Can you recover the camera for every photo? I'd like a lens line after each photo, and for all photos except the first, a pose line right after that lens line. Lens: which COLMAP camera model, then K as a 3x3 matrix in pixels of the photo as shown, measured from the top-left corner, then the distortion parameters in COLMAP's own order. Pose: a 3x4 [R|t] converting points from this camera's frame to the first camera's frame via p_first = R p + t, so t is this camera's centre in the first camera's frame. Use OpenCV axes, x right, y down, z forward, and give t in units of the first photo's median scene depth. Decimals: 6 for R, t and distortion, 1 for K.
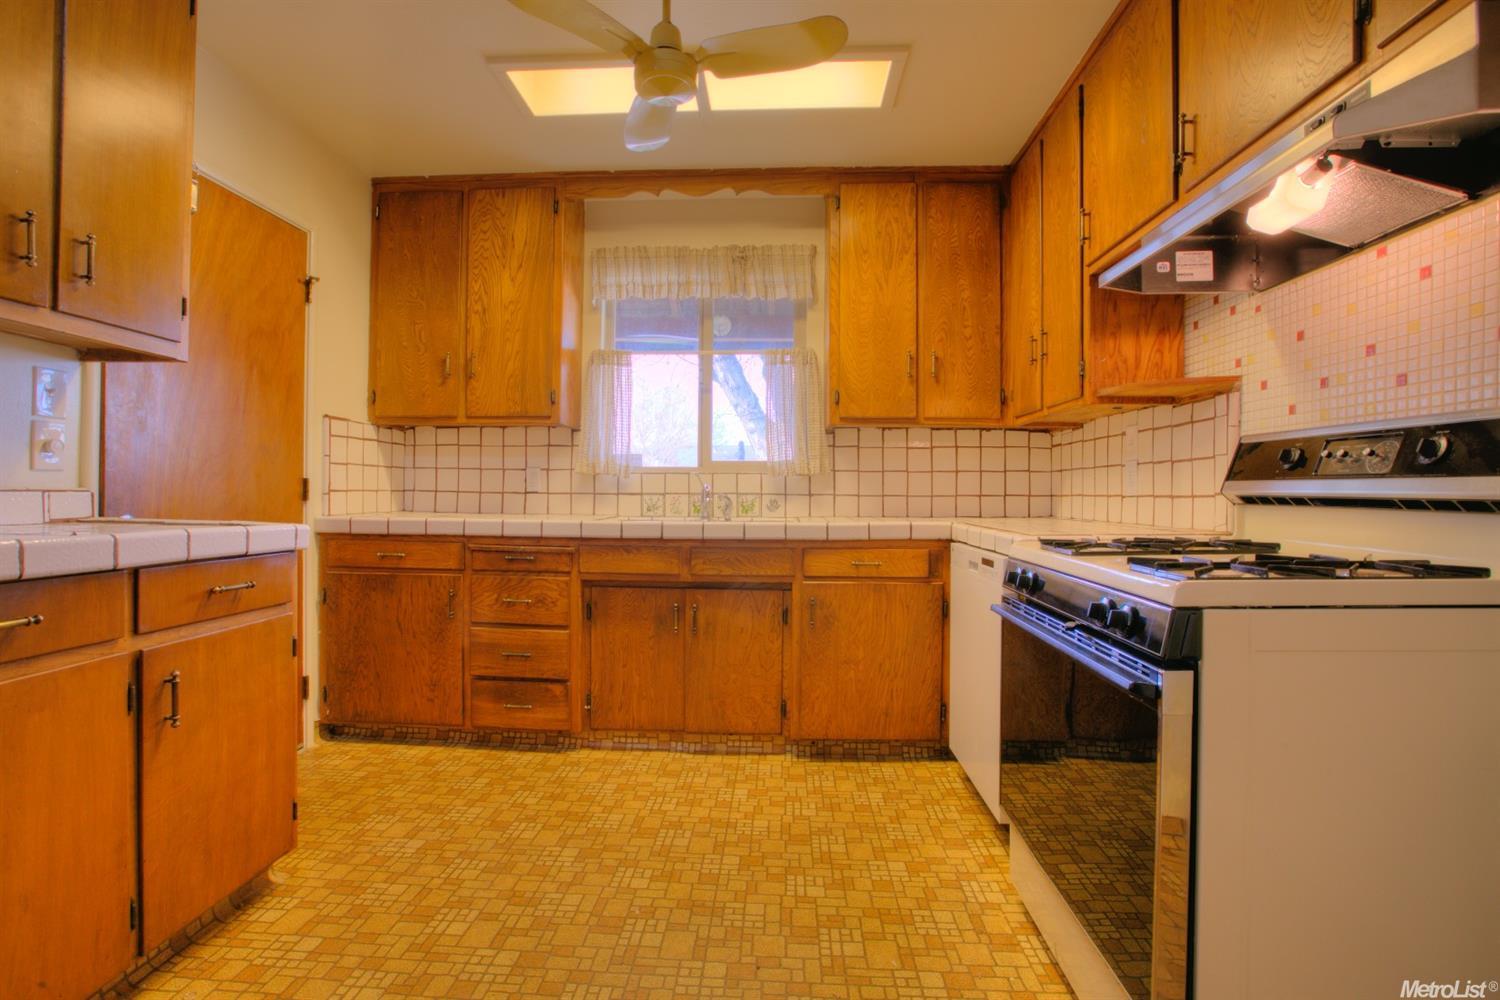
lens RADIAL K [[709.1, 0, 747.4], [0, 709.1, 497.6], [0, 0, 1]] dist [-0.029798, 0.014251]
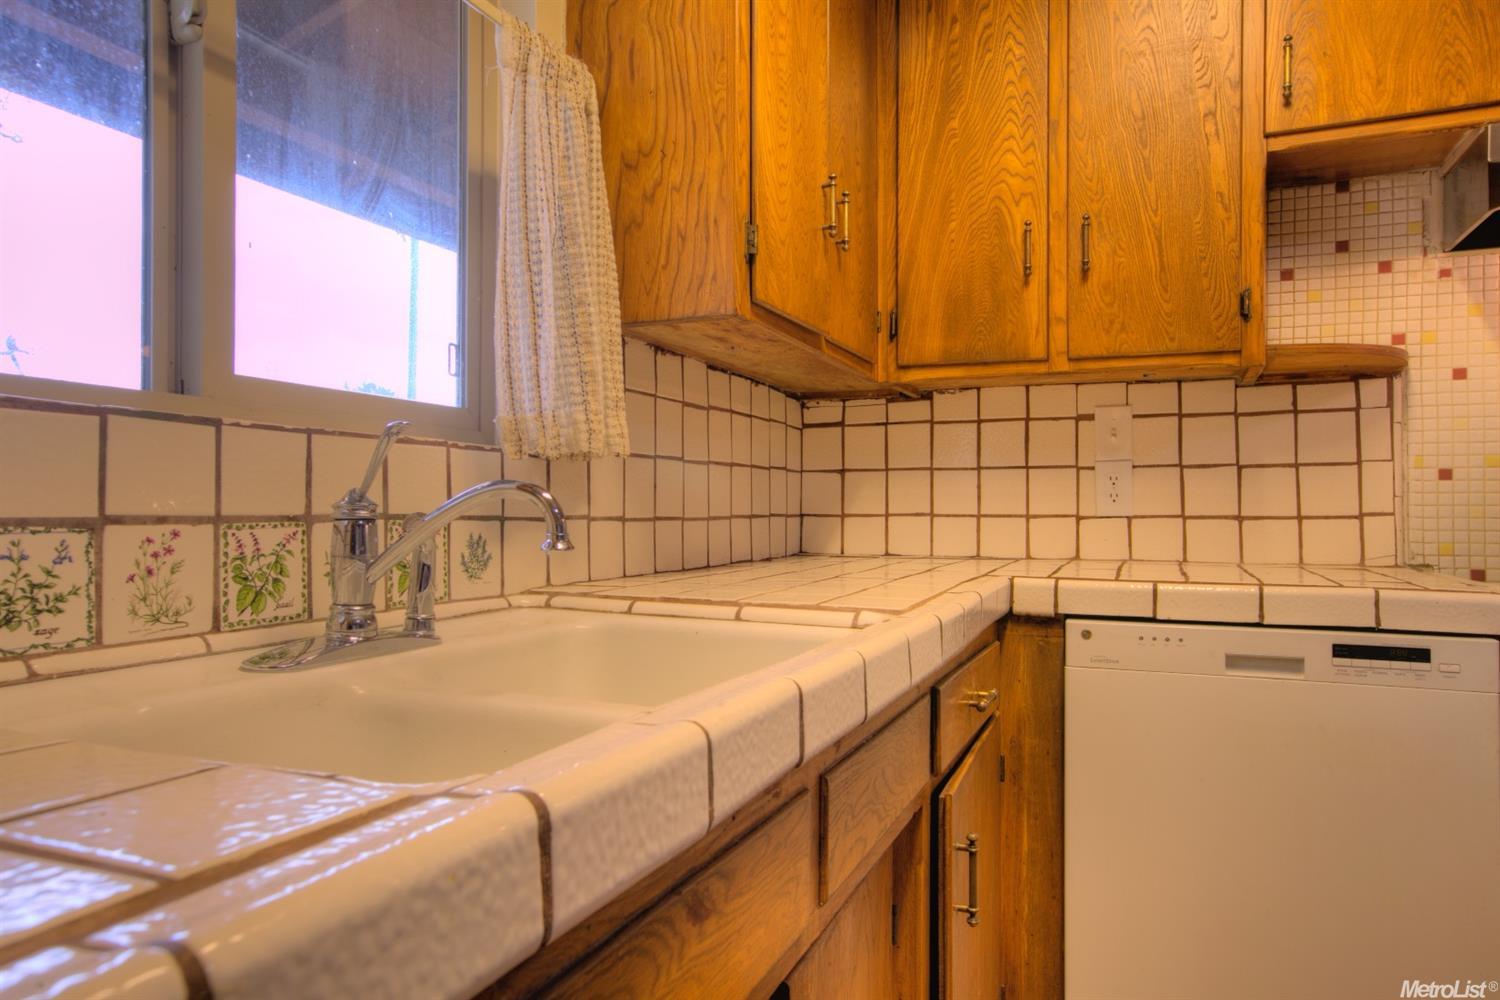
lens RADIAL K [[981.6, 0, 749.2], [0, 981.6, 501.7], [0, 0, 1]] dist [0.006382, 0.004248]
pose [[0.324209, 0.006513, 0.945963, -0.468201], [0.003633, 0.999960, -0.008130, -0.011582], [-0.945979, 0.006072, 0.324172, 1.195654]]
